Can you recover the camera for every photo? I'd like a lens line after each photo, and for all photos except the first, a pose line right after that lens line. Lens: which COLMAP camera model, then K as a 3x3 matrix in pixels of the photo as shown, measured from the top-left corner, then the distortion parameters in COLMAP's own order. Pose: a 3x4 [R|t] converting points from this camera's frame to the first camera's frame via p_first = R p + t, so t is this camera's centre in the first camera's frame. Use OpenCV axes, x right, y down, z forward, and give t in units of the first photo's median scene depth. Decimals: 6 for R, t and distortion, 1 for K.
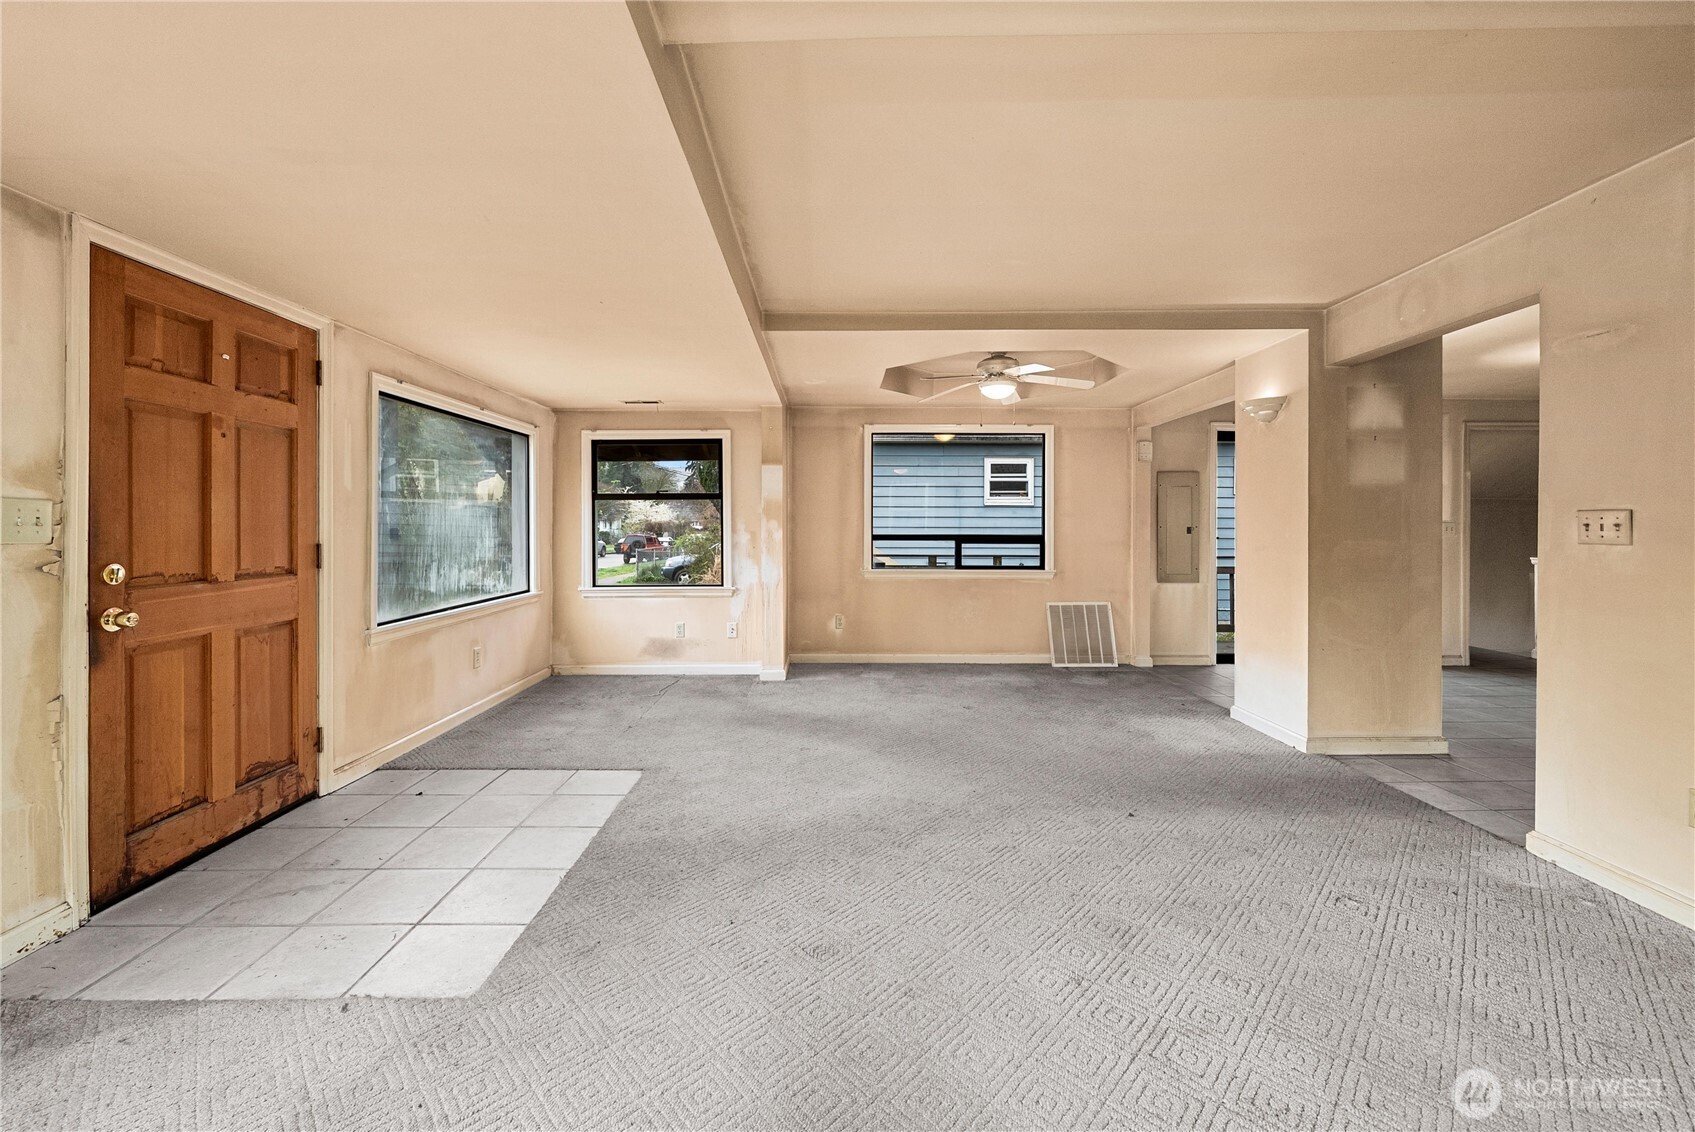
lens RADIAL K [[696.4, 0, 837.8], [0, 696.4, 528.6], [0, 0, 1]] dist [-0.002161, -0.000142]
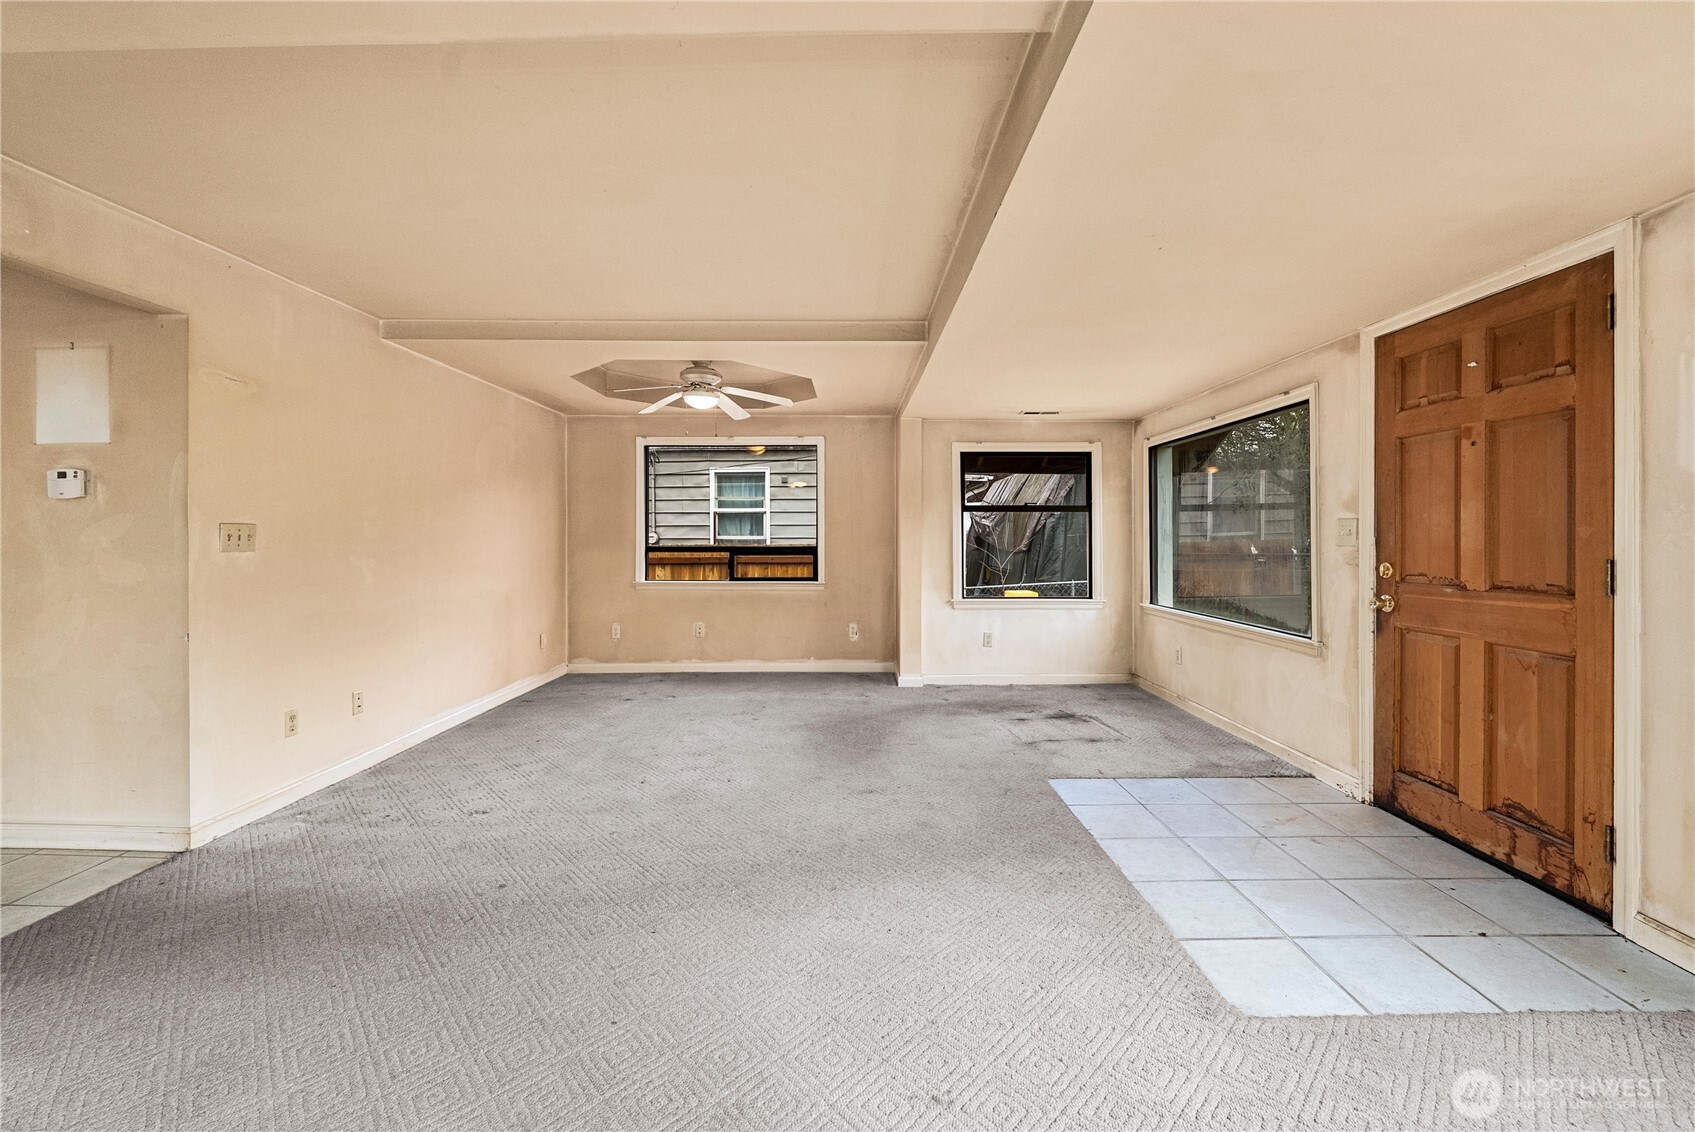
lens RADIAL K [[691.2, 0, 845.3], [0, 691.2, 538.5], [0, 0, 1]] dist [-0.001326, -0.000065]
pose [[-0.999921, 0.001426, 0.012488, 0.004569], [0.001472, 0.999992, 0.003675, -0.002461], [-0.012483, 0.003694, -0.999915, 1.694514]]
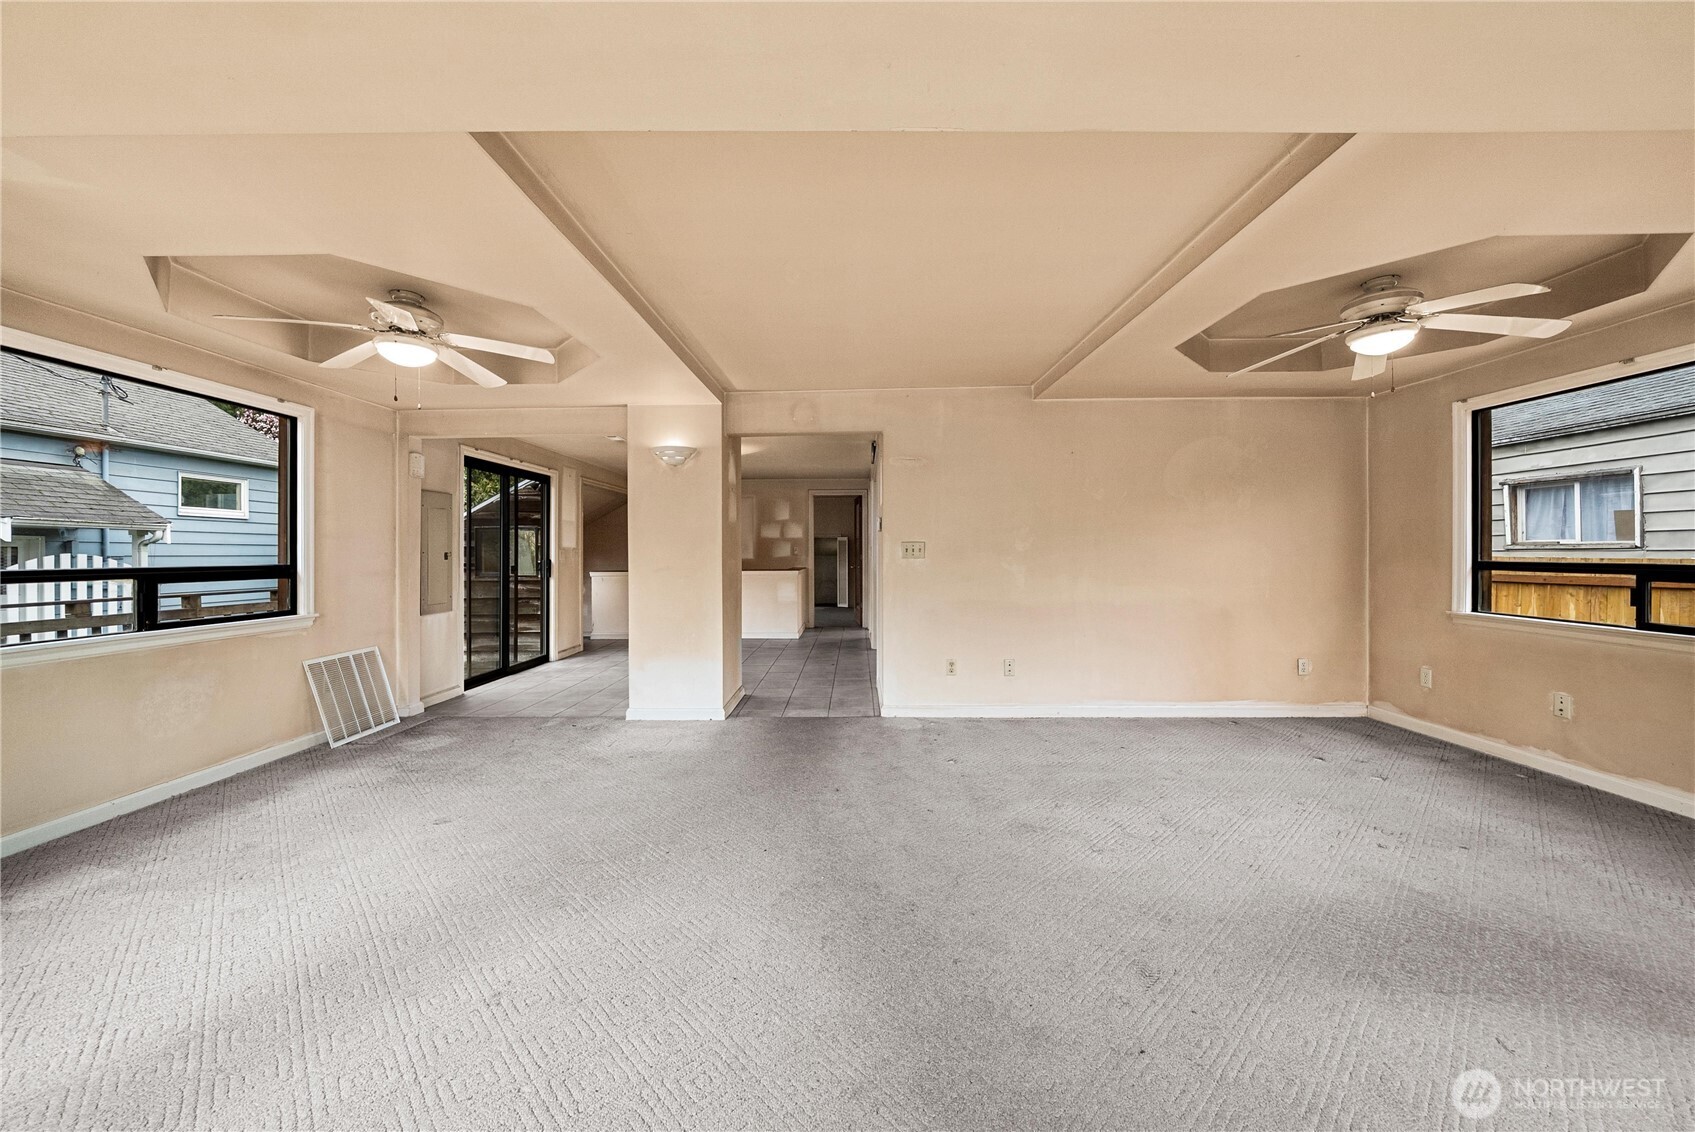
lens RADIAL K [[593.5, 0, 844.4], [0, 593.5, 553.3], [0, 0, 1]] dist [-0.006403, -0.000005]
pose [[0.015060, -0.003744, 0.999880, -0.561656], [0.006996, 0.999969, 0.003639, -0.000528], [-0.999862, 0.006940, 0.015086, 0.905809]]
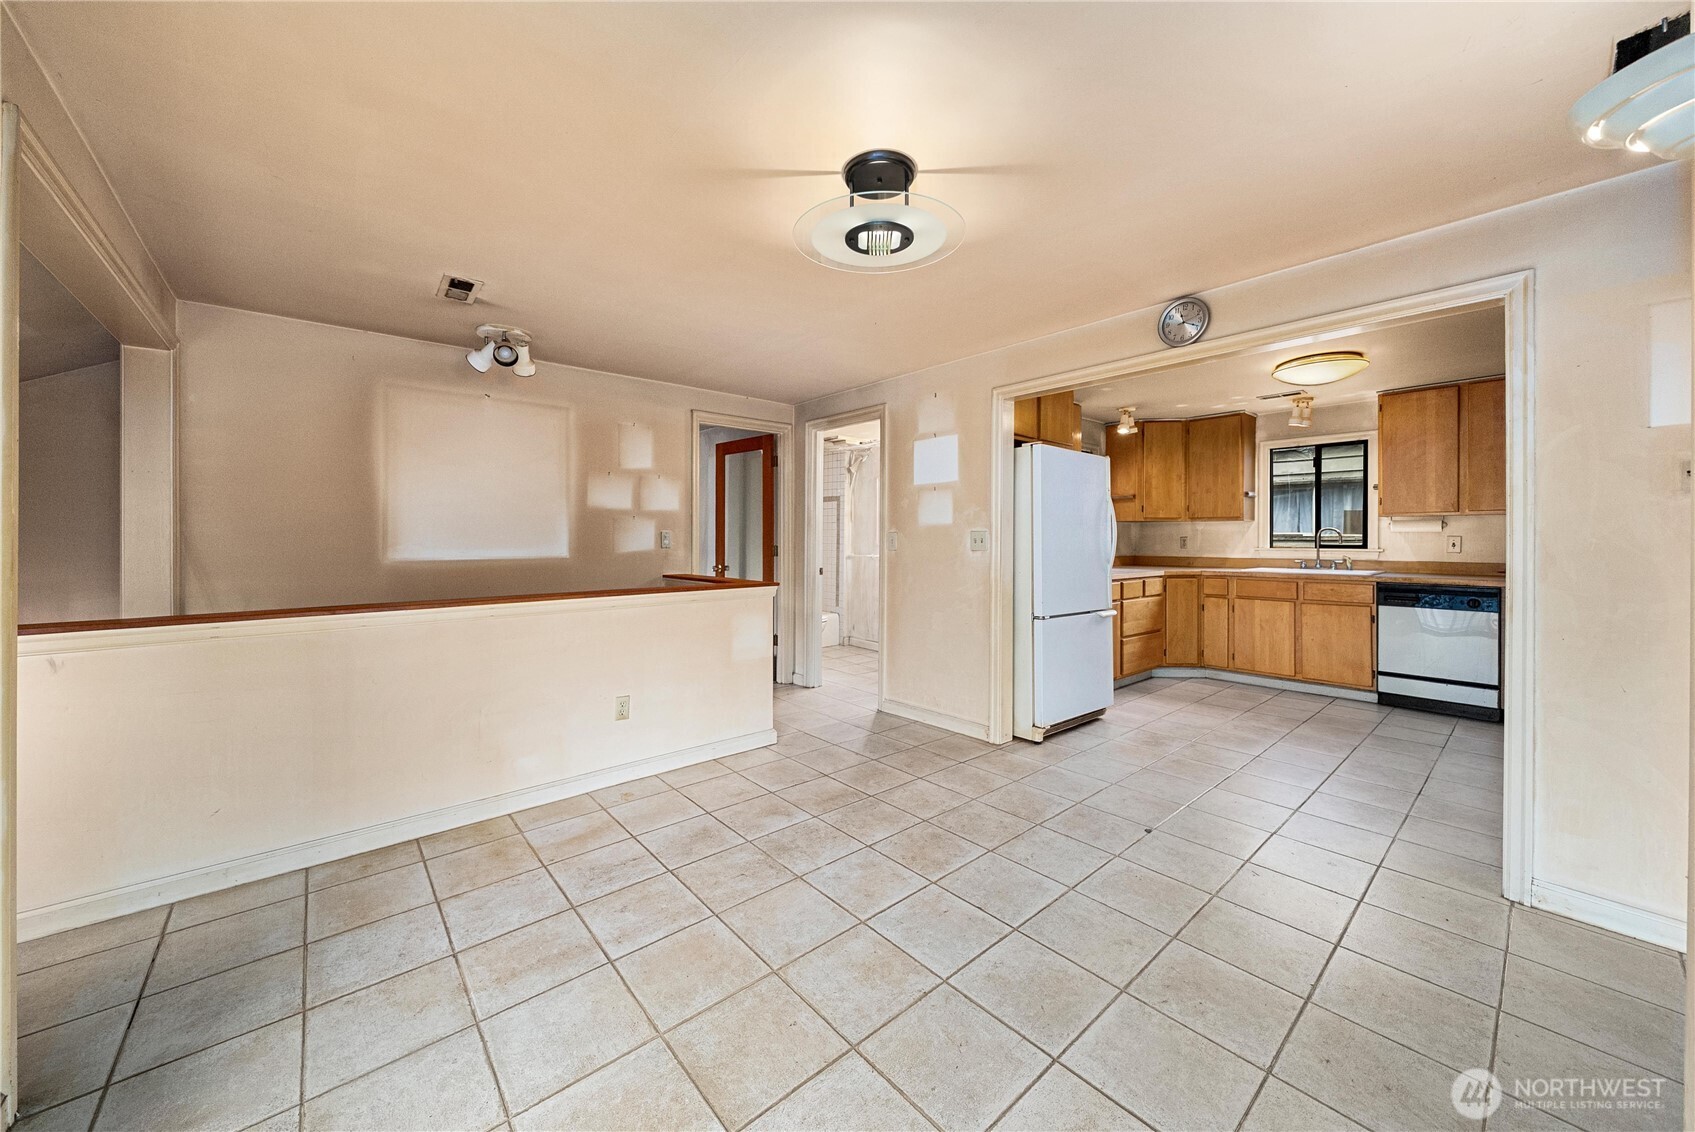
lens RADIAL K [[601.7, 0, 840.2], [0, 601.7, 535.7], [0, 0, 1]] dist [-0.007316, -0.000038]
pose [[-0.629347, -0.000757, 0.777124, 1.135298], [-0.001282, 0.999999, -0.000064, -0.009997], [-0.777123, -0.001037, -0.629348, 1.794611]]
